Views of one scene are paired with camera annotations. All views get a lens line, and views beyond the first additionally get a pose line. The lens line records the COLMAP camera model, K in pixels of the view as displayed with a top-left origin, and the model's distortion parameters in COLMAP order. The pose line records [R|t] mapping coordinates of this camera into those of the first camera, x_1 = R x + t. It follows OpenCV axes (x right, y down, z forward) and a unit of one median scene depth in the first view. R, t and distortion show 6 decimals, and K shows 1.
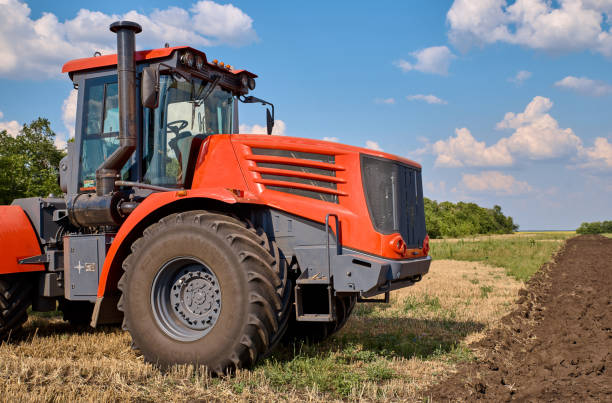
lens RADIAL K [[716.8, 0, 306.0], [0, 716.8, 201.5], [0, 0, 1]] dist [0.017202, 0.023970]
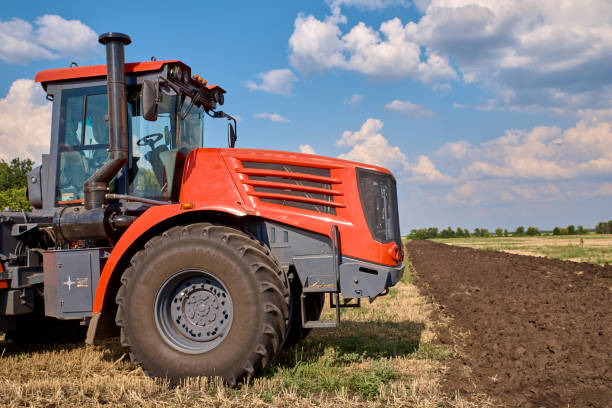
lens RADIAL K [[674.7, 0, 306.0], [0, 674.7, 204.0], [0, 0, 1]] dist [-0.001492, 0.011209]
pose [[0.975777, -0.005942, 0.218685, -0.200223], [0.008735, 0.999892, -0.011811, -0.001636], [-0.218592, 0.013436, 0.975724, 0.038878]]
